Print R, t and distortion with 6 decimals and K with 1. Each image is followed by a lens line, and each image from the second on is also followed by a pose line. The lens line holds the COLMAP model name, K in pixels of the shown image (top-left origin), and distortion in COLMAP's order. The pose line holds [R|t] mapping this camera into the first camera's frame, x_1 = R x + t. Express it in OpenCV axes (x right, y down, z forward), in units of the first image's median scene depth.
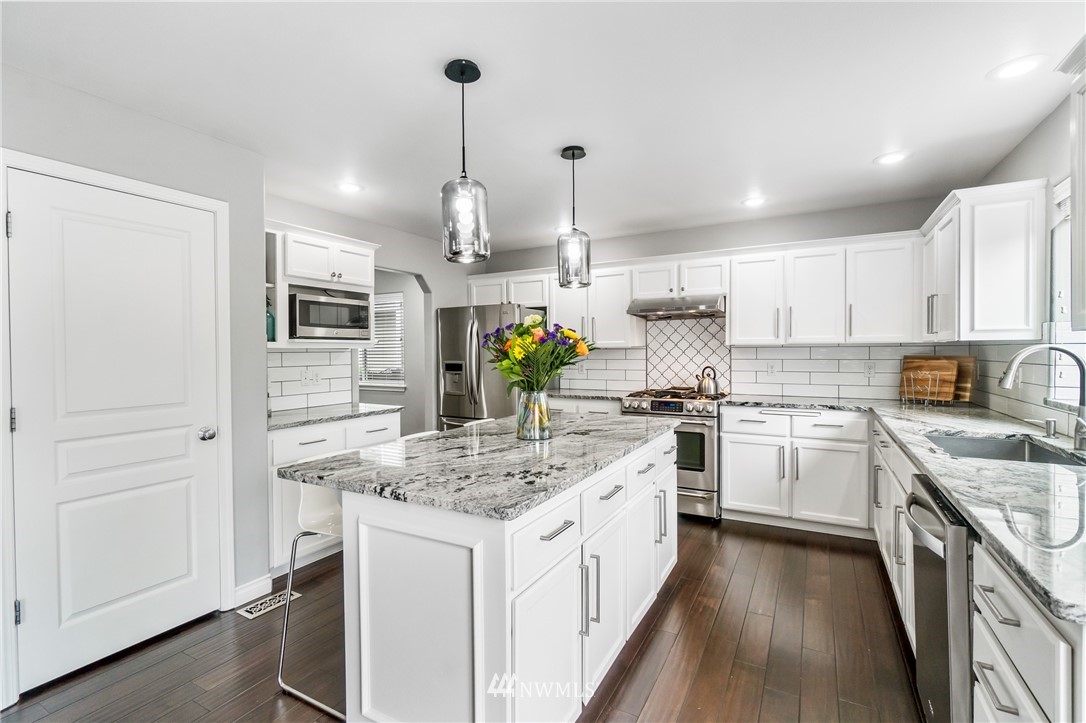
lens RADIAL K [[501.7, 0, 531.7], [0, 501.7, 358.0], [0, 0, 1]] dist [-0.001235, -0.000245]
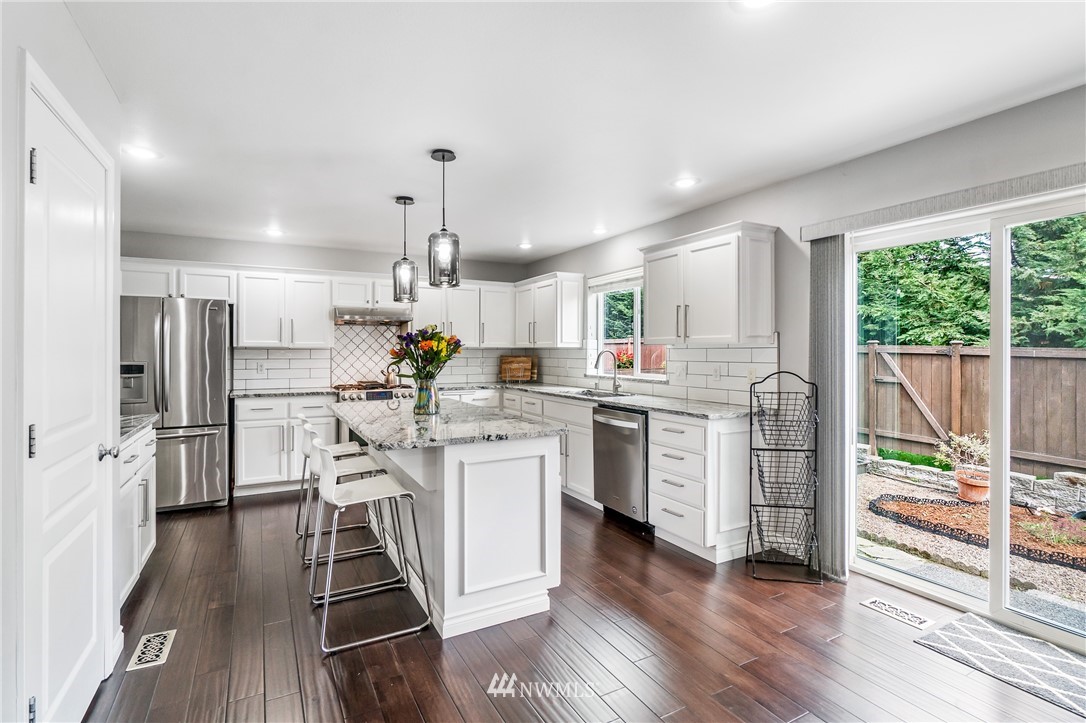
lens RADIAL K [[510.2, 0, 524.0], [0, 510.2, 352.5], [0, 0, 1]] dist [-0.003719, -0.000816]
pose [[0.540731, 0.006202, 0.841173, -0.564595], [0.006518, 0.999912, -0.011562, 0.005184], [-0.841170, 0.011735, 0.540643, 0.009053]]
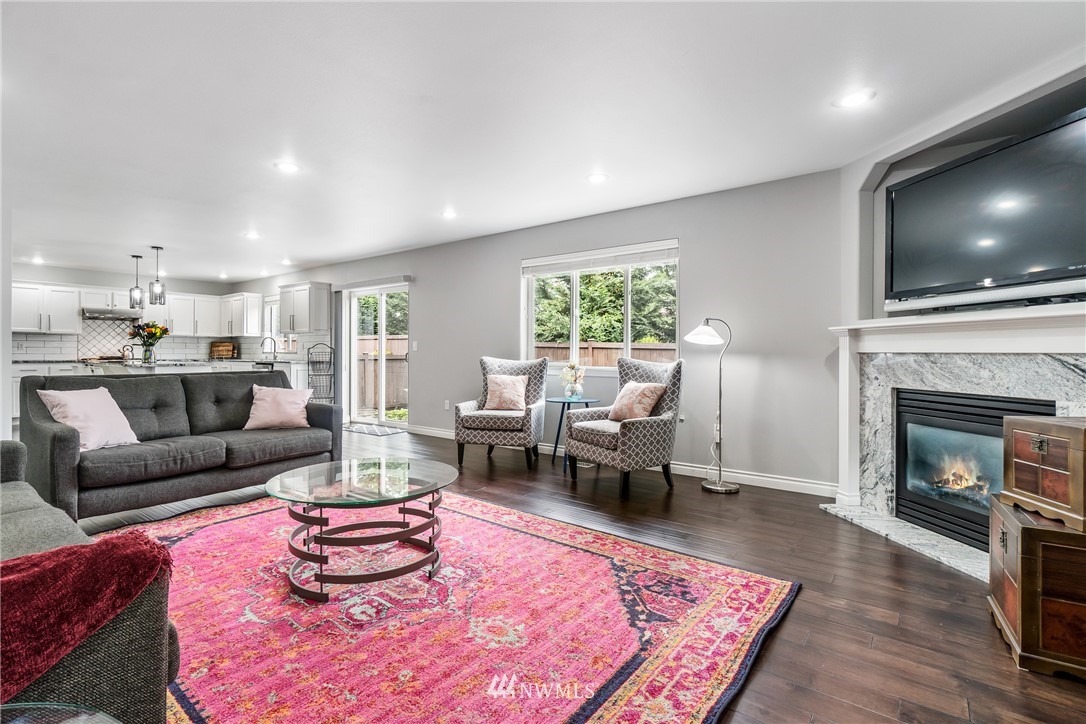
lens RADIAL K [[510.2, 0, 524.0], [0, 510.2, 353.0], [0, 0, 1]] dist [-0.003719, -0.000816]
pose [[0.149599, 0.009354, 0.988702, -1.423780], [0.009475, 0.999896, -0.010894, 0.085224], [-0.988701, 0.010998, 0.149495, -0.876282]]
